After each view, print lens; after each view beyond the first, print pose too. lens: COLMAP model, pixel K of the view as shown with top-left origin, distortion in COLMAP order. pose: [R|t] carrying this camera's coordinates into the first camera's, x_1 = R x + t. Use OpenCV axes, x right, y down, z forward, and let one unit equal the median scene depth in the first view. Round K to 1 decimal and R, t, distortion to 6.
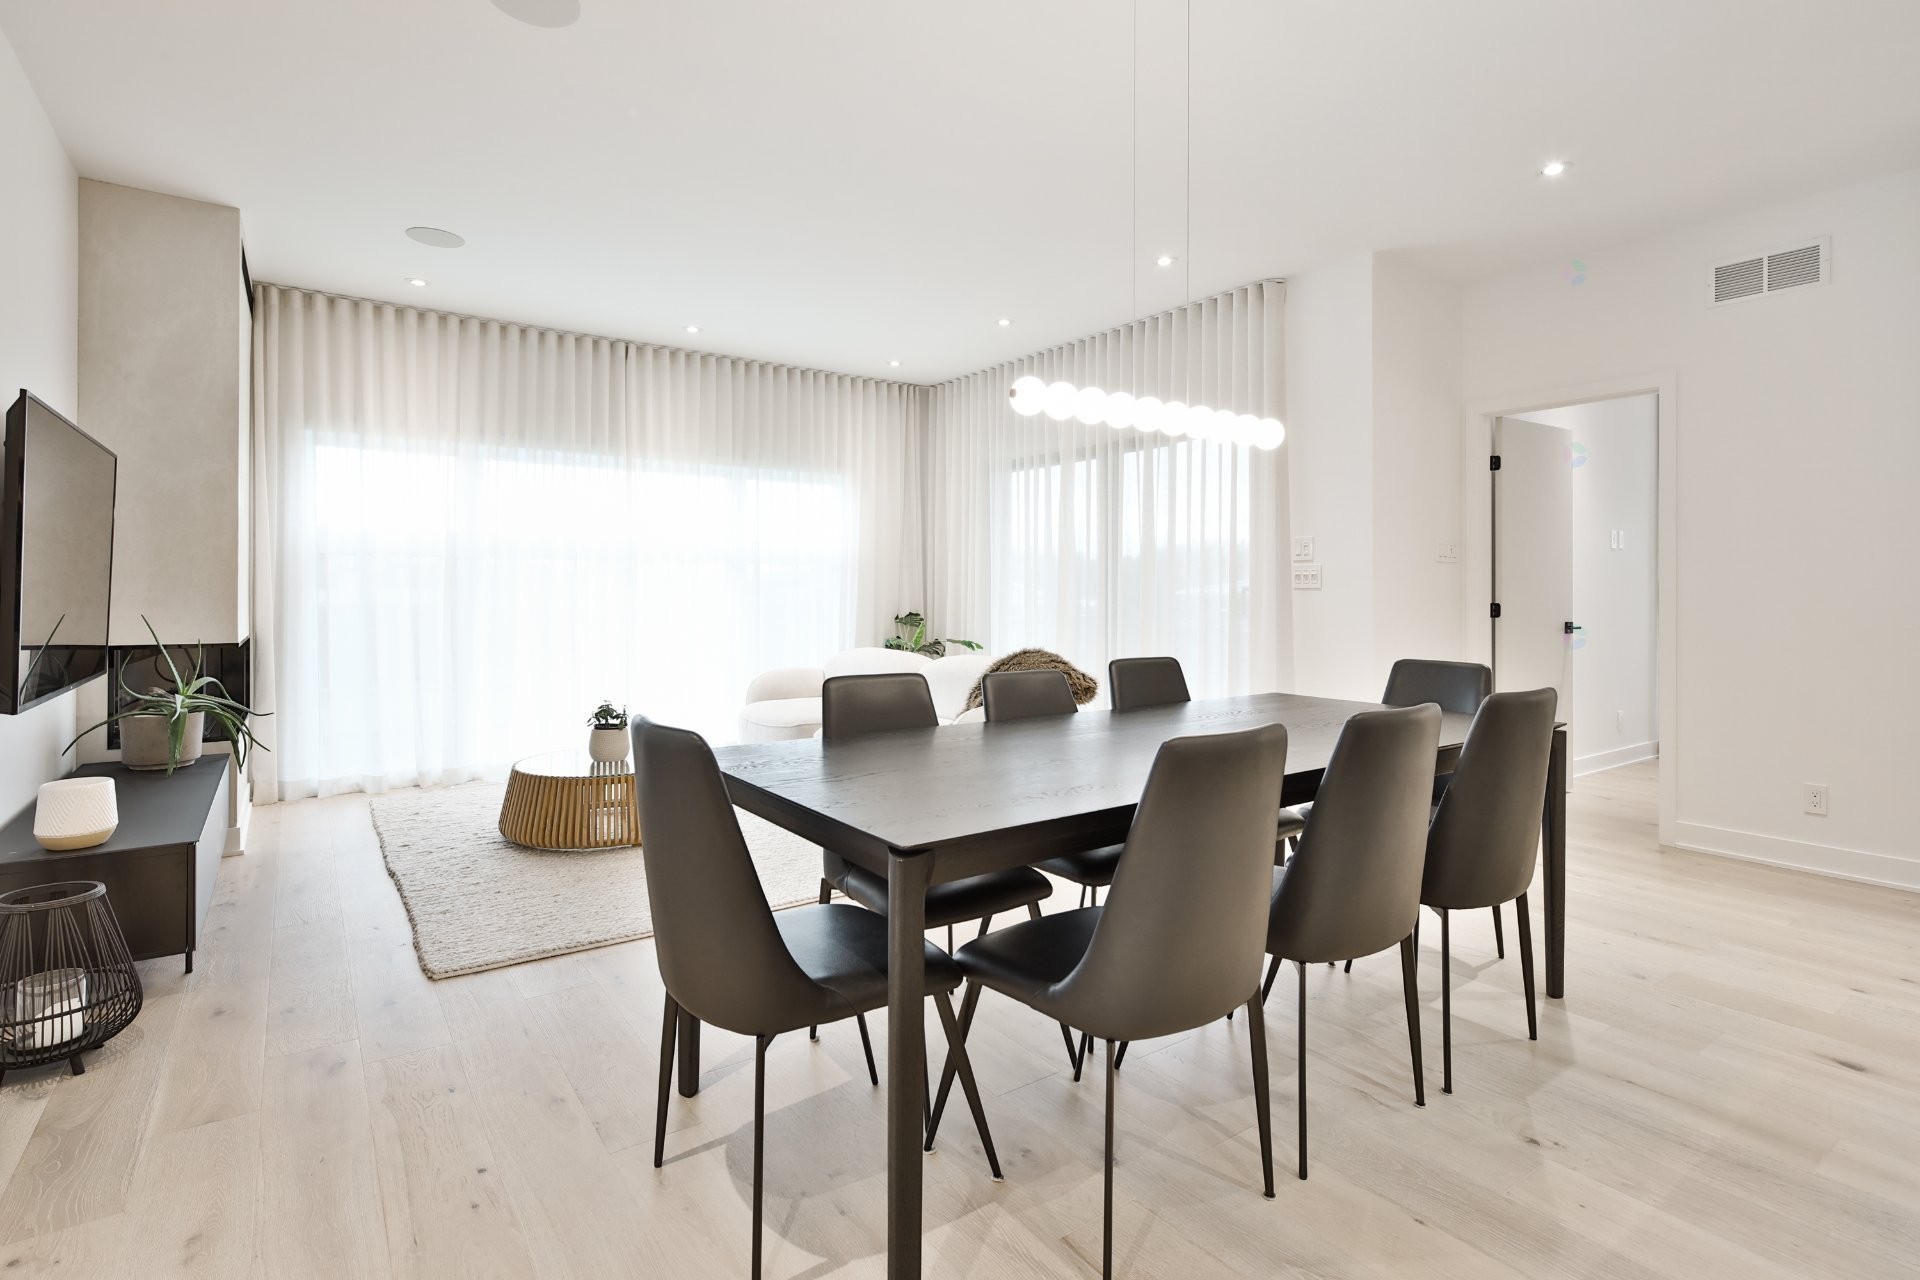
lens RADIAL K [[921.0, 0, 959.0], [0, 921.0, 616.6], [0, 0, 1]] dist [-0.001109, 0.000148]
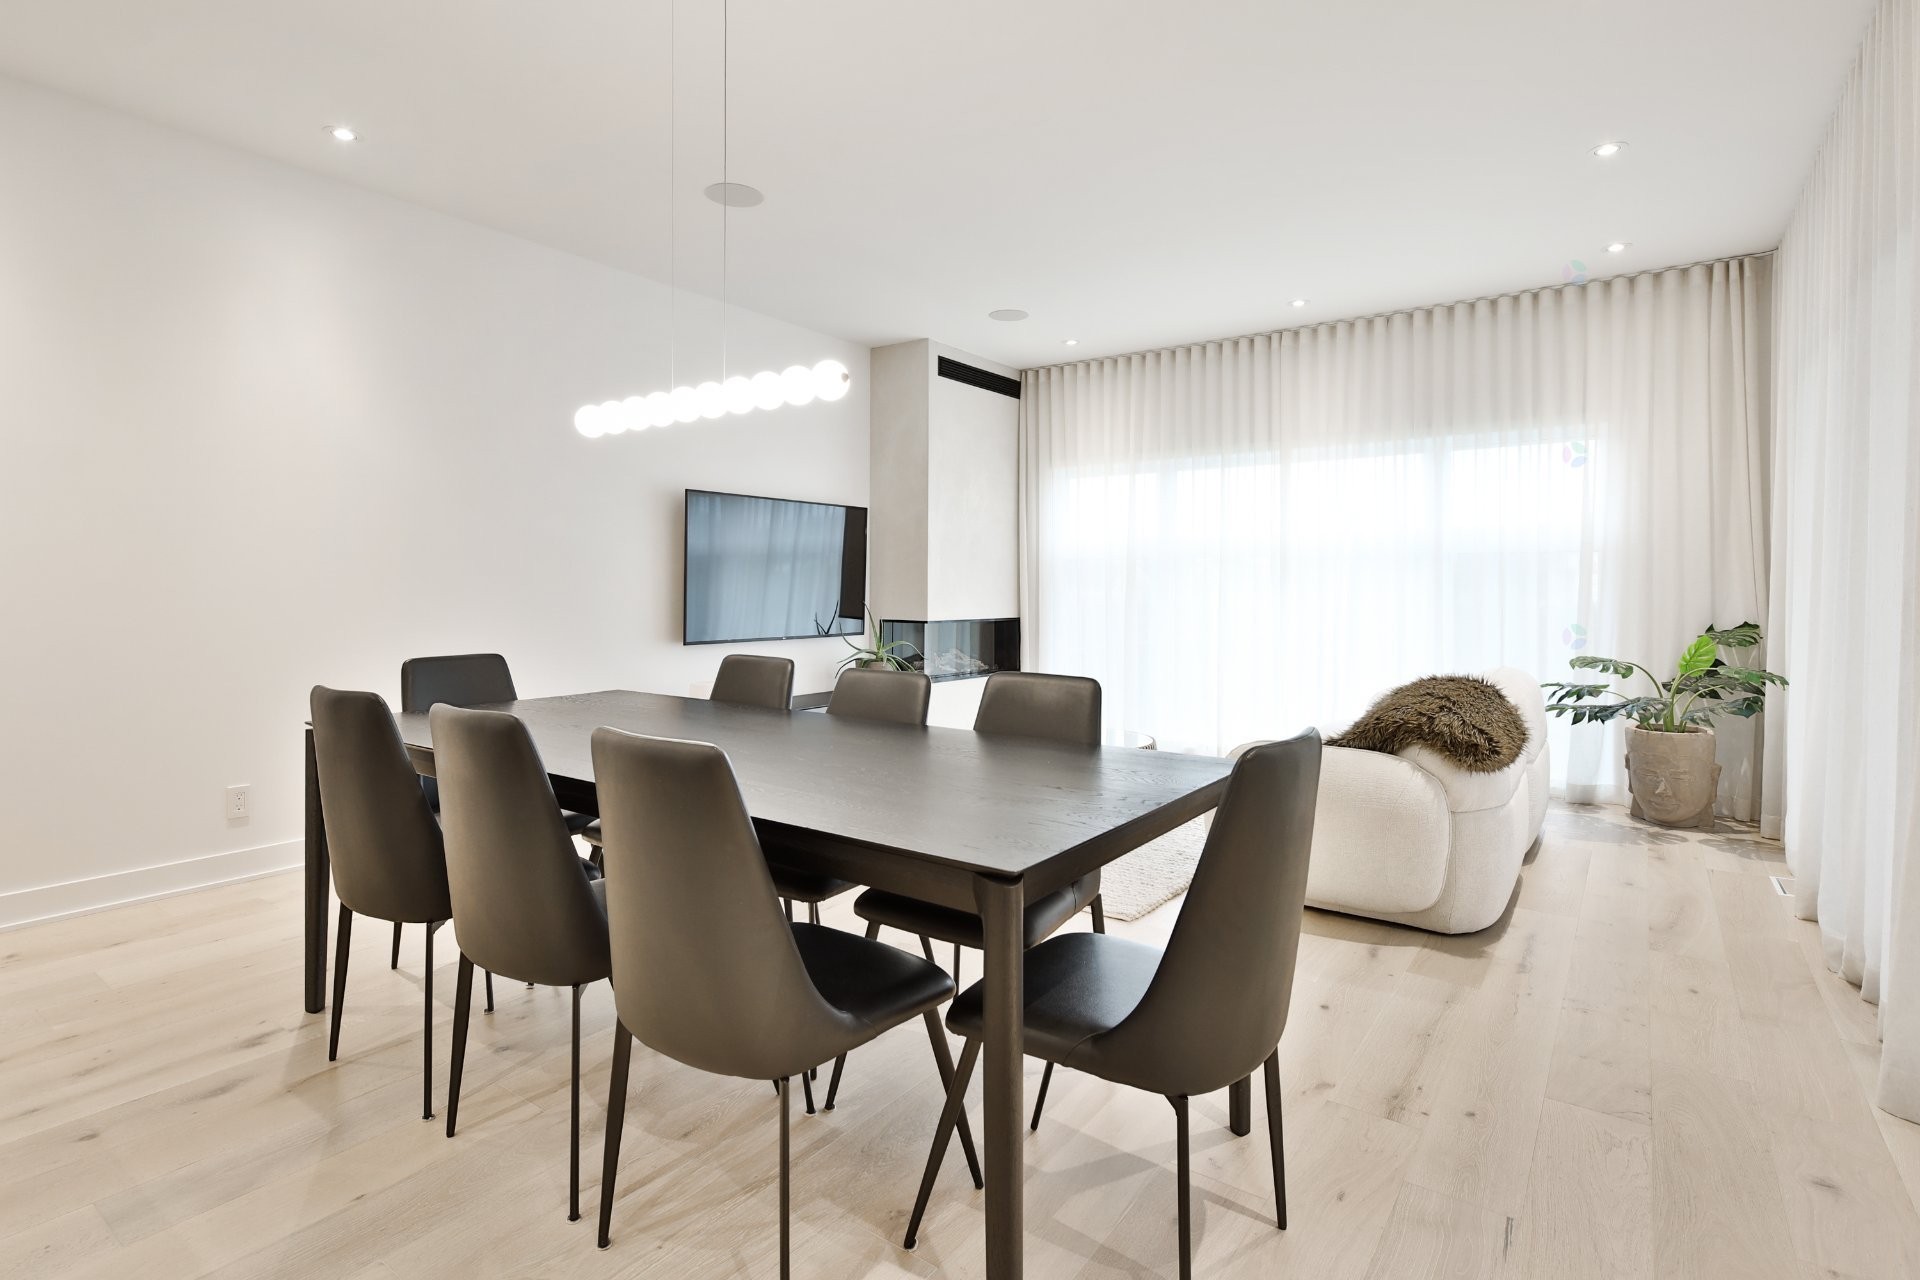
lens RADIAL K [[935.5, 0, 953.0], [0, 935.5, 627.4], [0, 0, 1]] dist [0.000136, -0.000030]
pose [[0.318210, 0.039921, -0.947179, 0.517185], [-0.027265, 0.999085, 0.032949, -0.010167], [0.947628, 0.015340, 0.319008, 0.395886]]
